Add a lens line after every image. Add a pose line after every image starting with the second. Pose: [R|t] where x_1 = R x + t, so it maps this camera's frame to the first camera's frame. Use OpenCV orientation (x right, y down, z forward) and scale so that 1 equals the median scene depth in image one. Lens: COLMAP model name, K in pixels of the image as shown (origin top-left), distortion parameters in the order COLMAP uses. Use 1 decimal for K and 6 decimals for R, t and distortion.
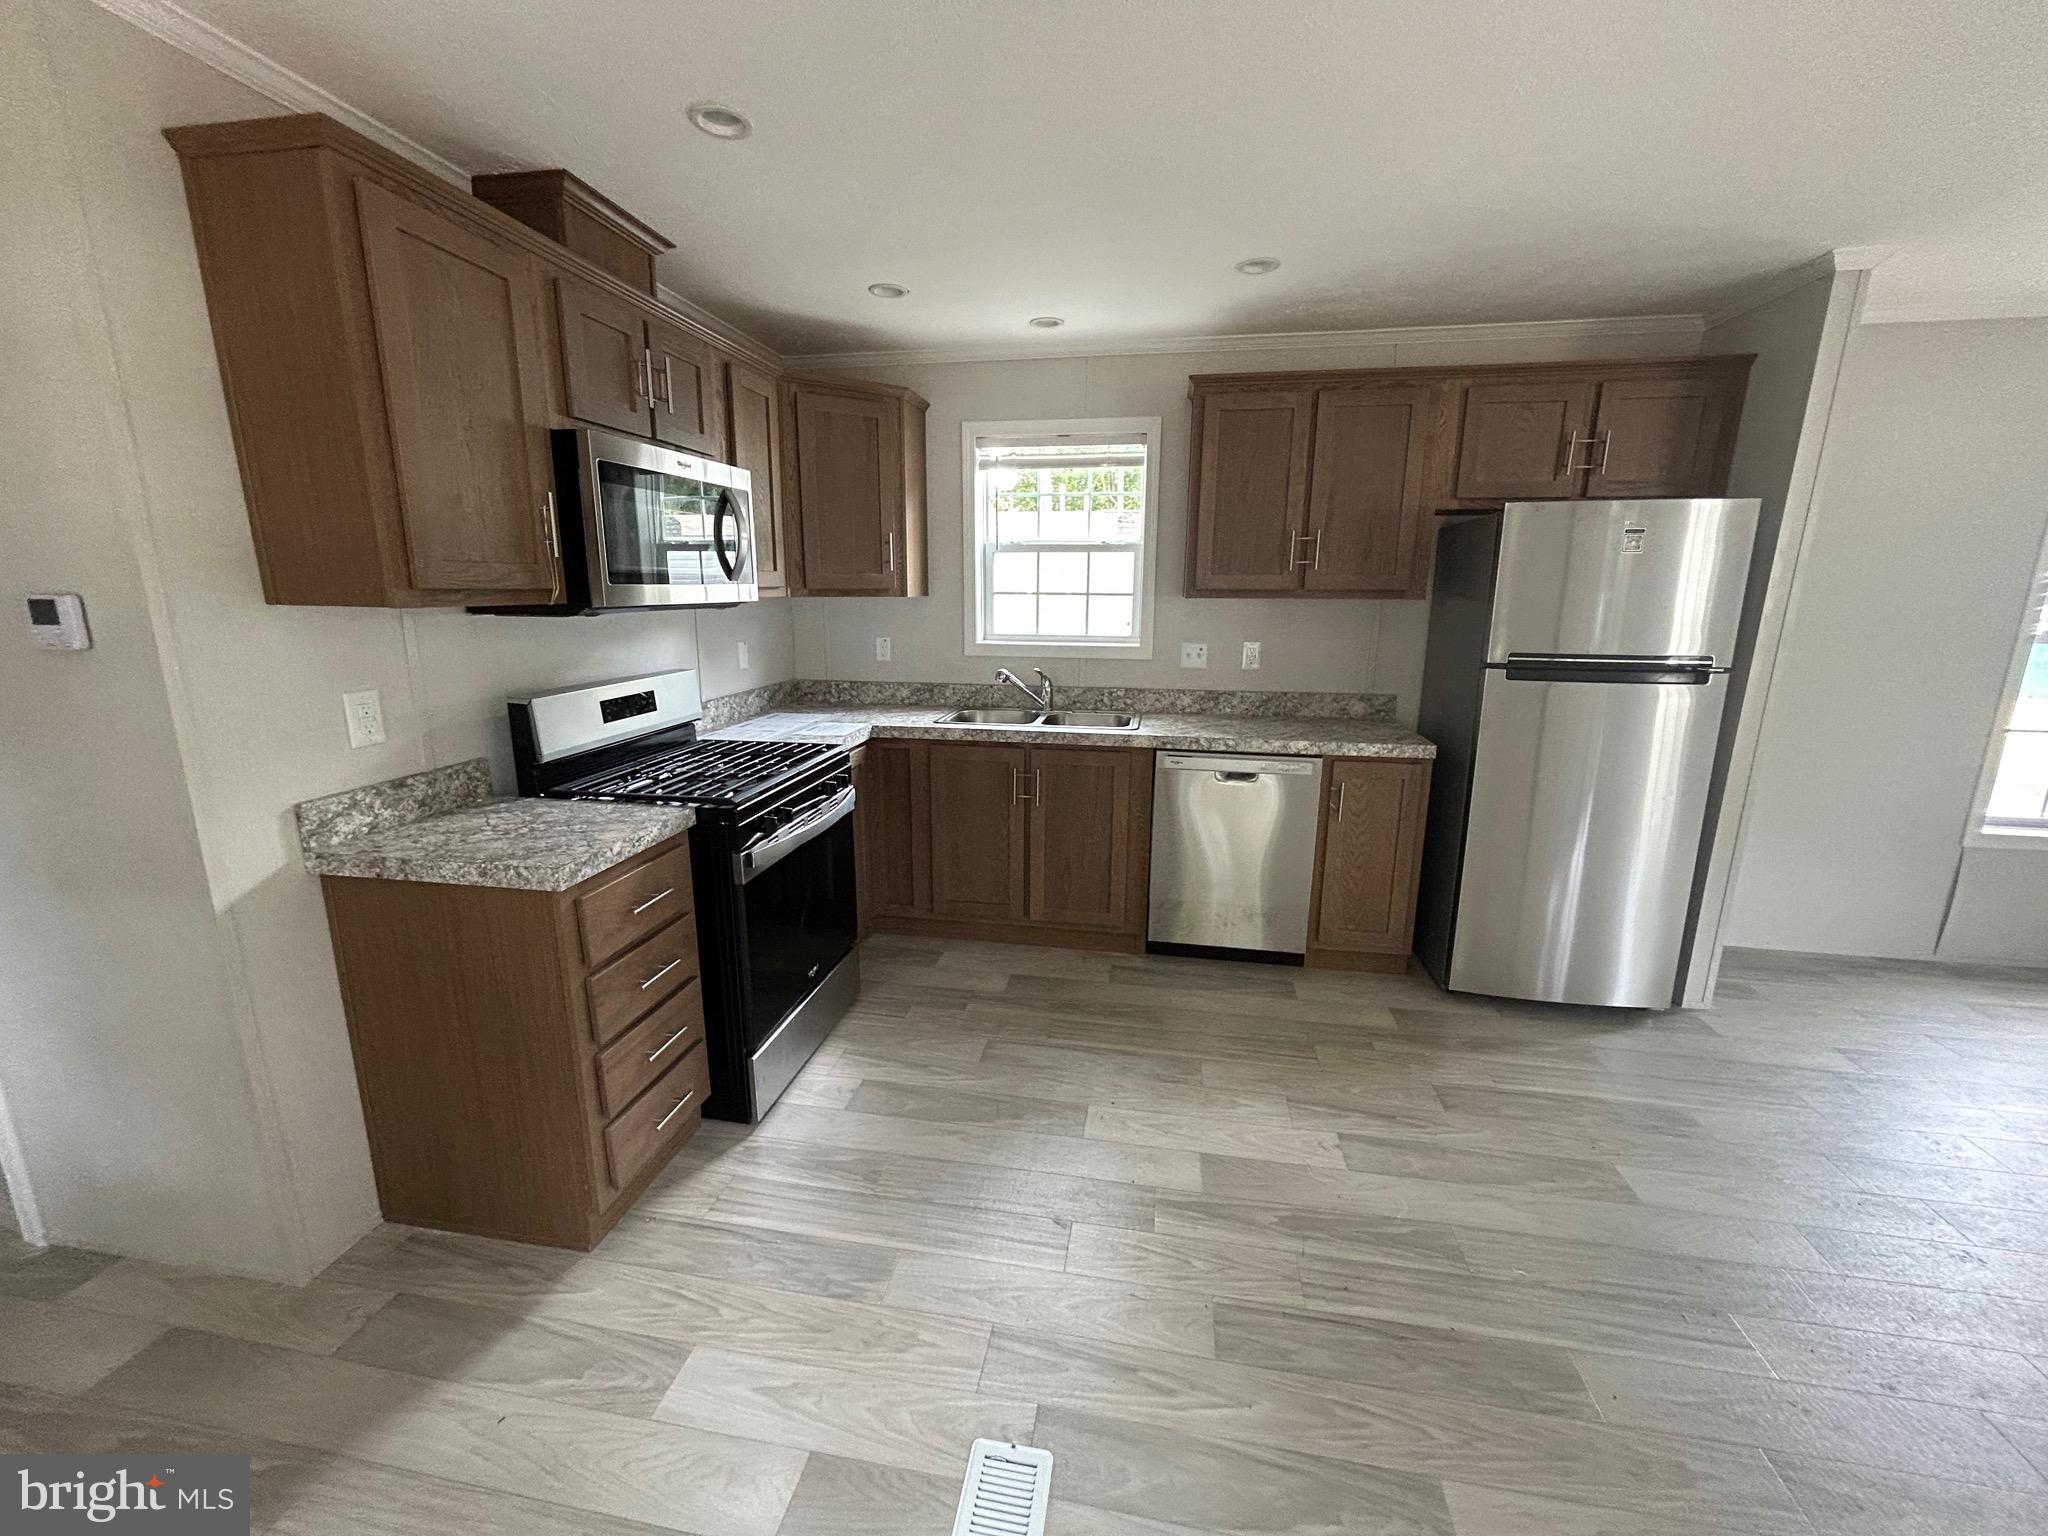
lens RADIAL K [[826.7, 0, 1020.0], [0, 826.7, 769.9], [0, 0, 1]] dist [-0.002257, 0.001660]
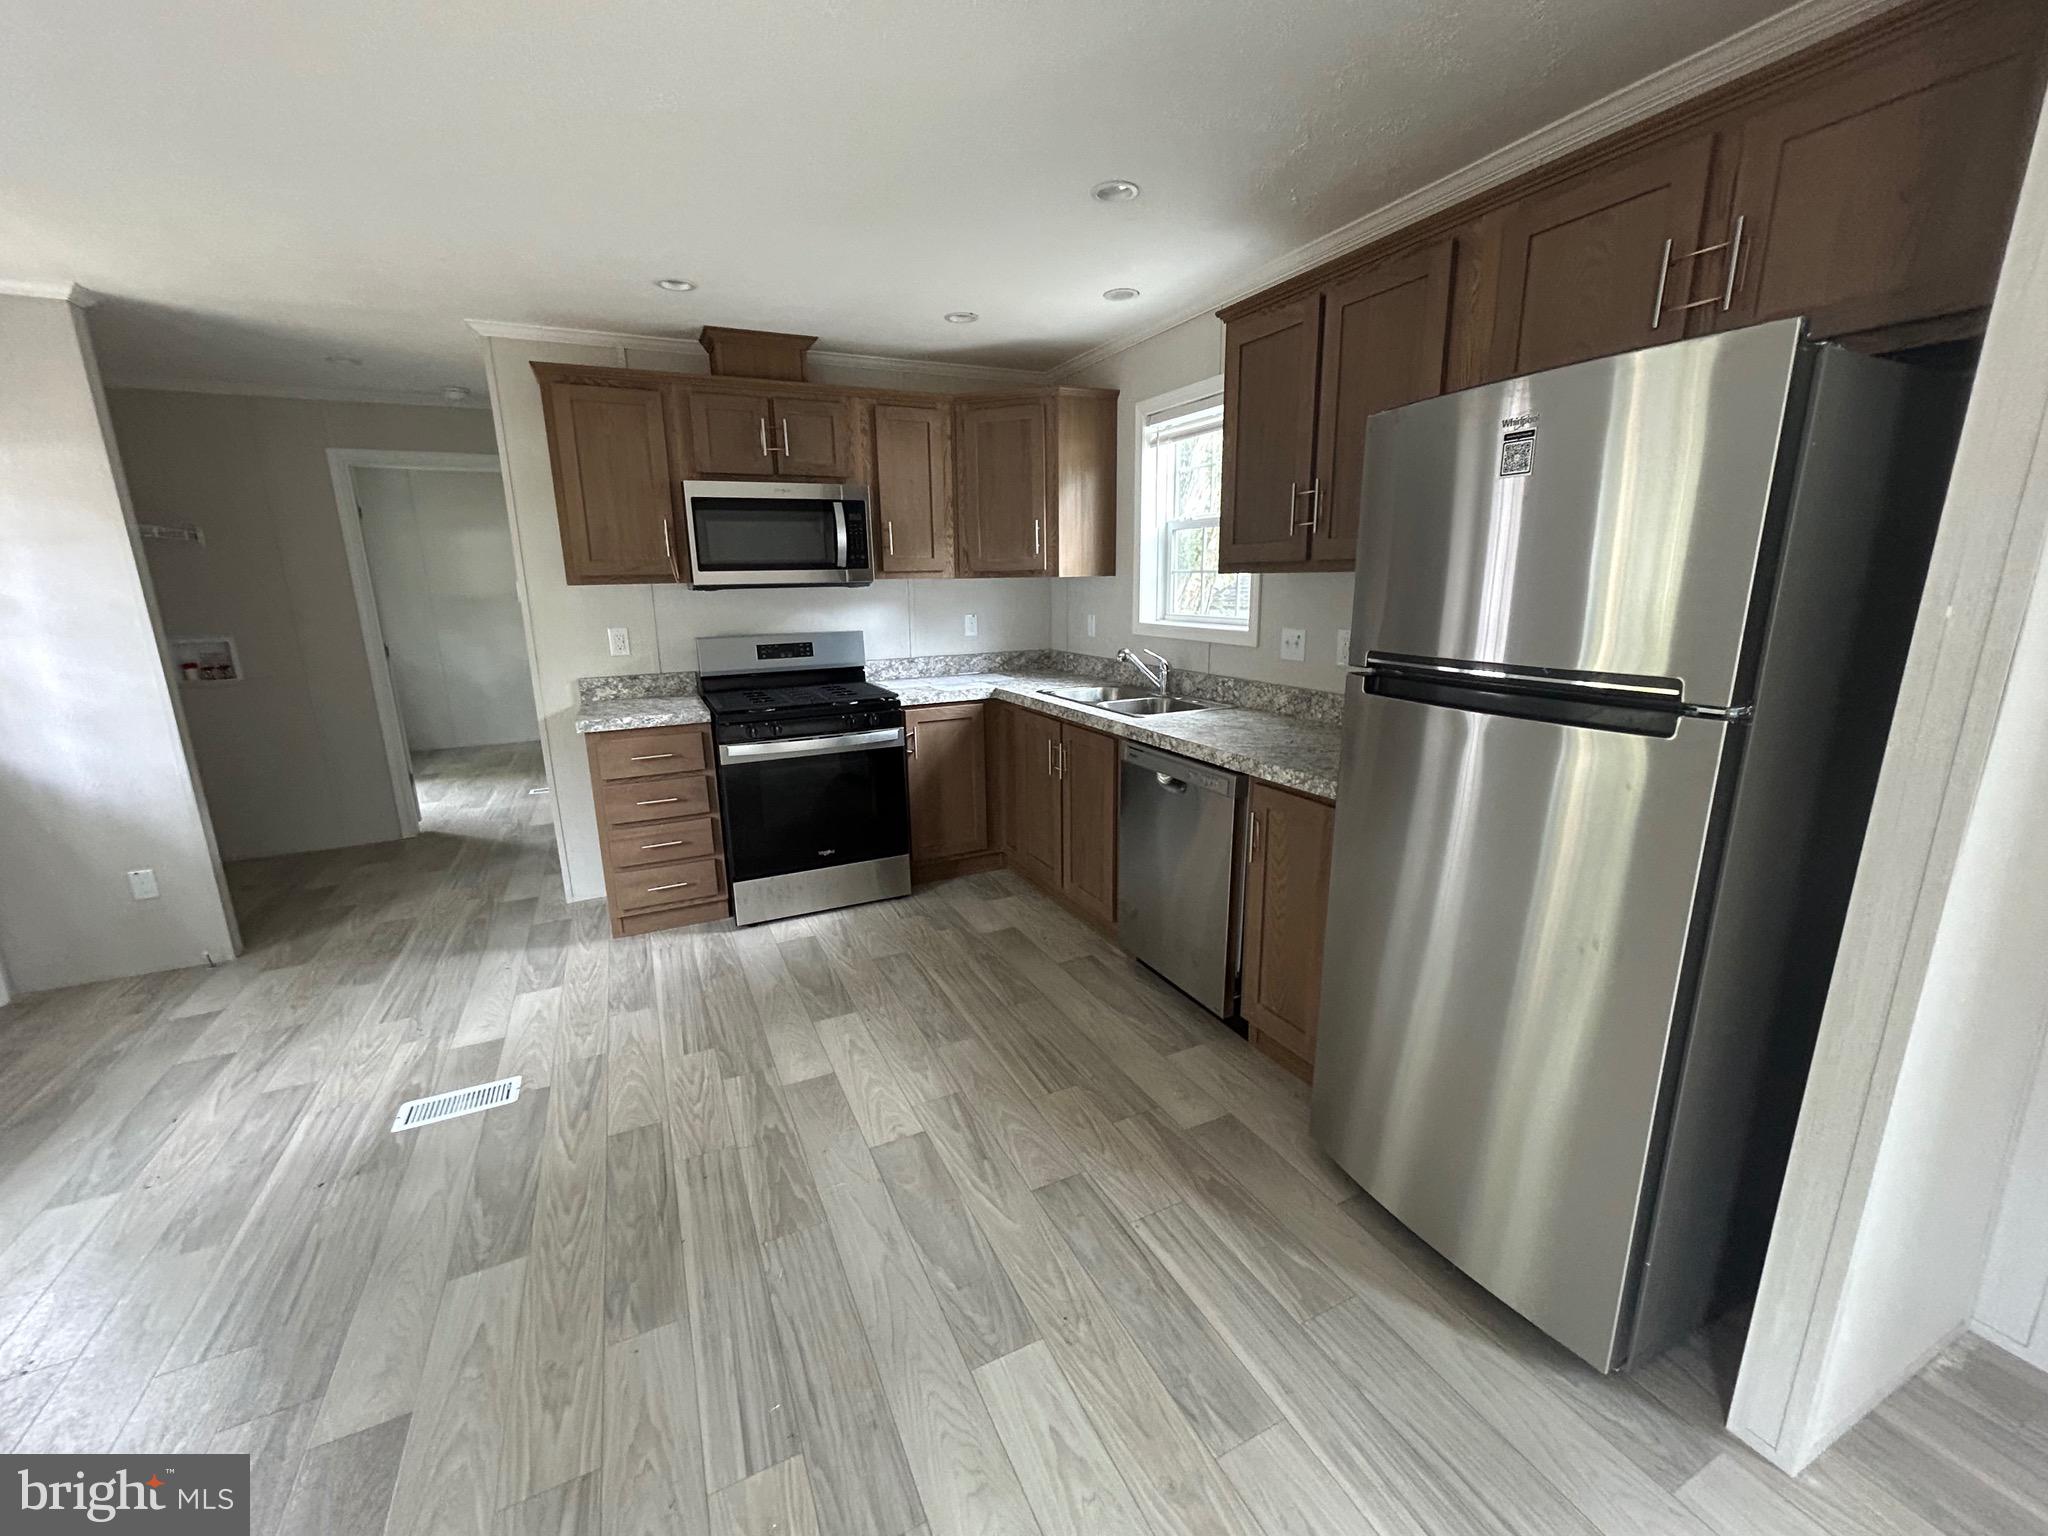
lens RADIAL K [[826.7, 0, 1024.7], [0, 826.7, 768.9], [0, 0, 1]] dist [-0.002257, 0.001660]
pose [[0.585796, 0.170171, -0.792392, 0.873318], [-0.157364, 0.982983, 0.094766, -0.064245], [0.795034, 0.069180, 0.602606, 0.369993]]
